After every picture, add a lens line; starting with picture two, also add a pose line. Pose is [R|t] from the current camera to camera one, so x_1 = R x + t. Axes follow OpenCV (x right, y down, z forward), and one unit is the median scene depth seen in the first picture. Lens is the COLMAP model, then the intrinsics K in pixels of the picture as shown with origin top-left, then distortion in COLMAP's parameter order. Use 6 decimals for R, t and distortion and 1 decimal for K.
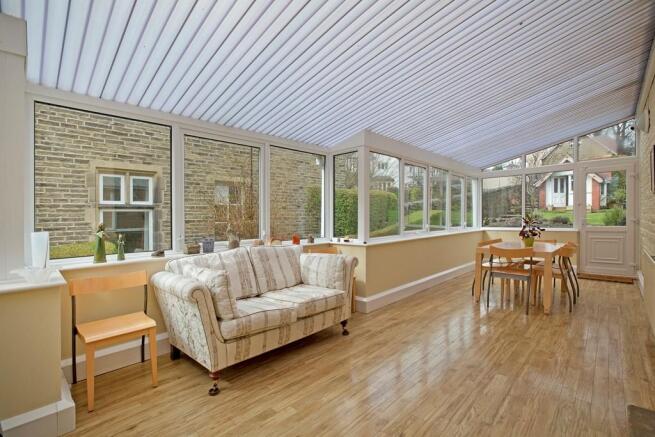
lens RADIAL K [[302.9, 0, 331.4], [0, 302.9, 220.5], [0, 0, 1]] dist [-0.024015, 0.000840]
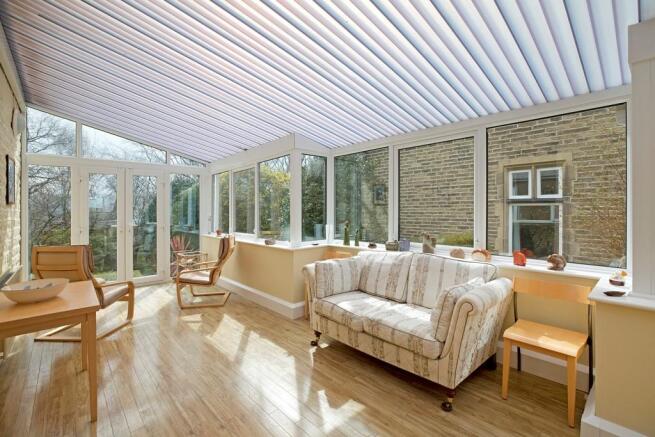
lens RADIAL K [[302.9, 0, 331.5], [0, 302.9, 213.5], [0, 0, 1]] dist [-0.024015, 0.000840]
pose [[-0.067476, 0.028556, -0.997312, 0.353136], [-0.001730, 0.999585, 0.028739, -0.031448], [0.997719, 0.003665, -0.067398, 0.404576]]
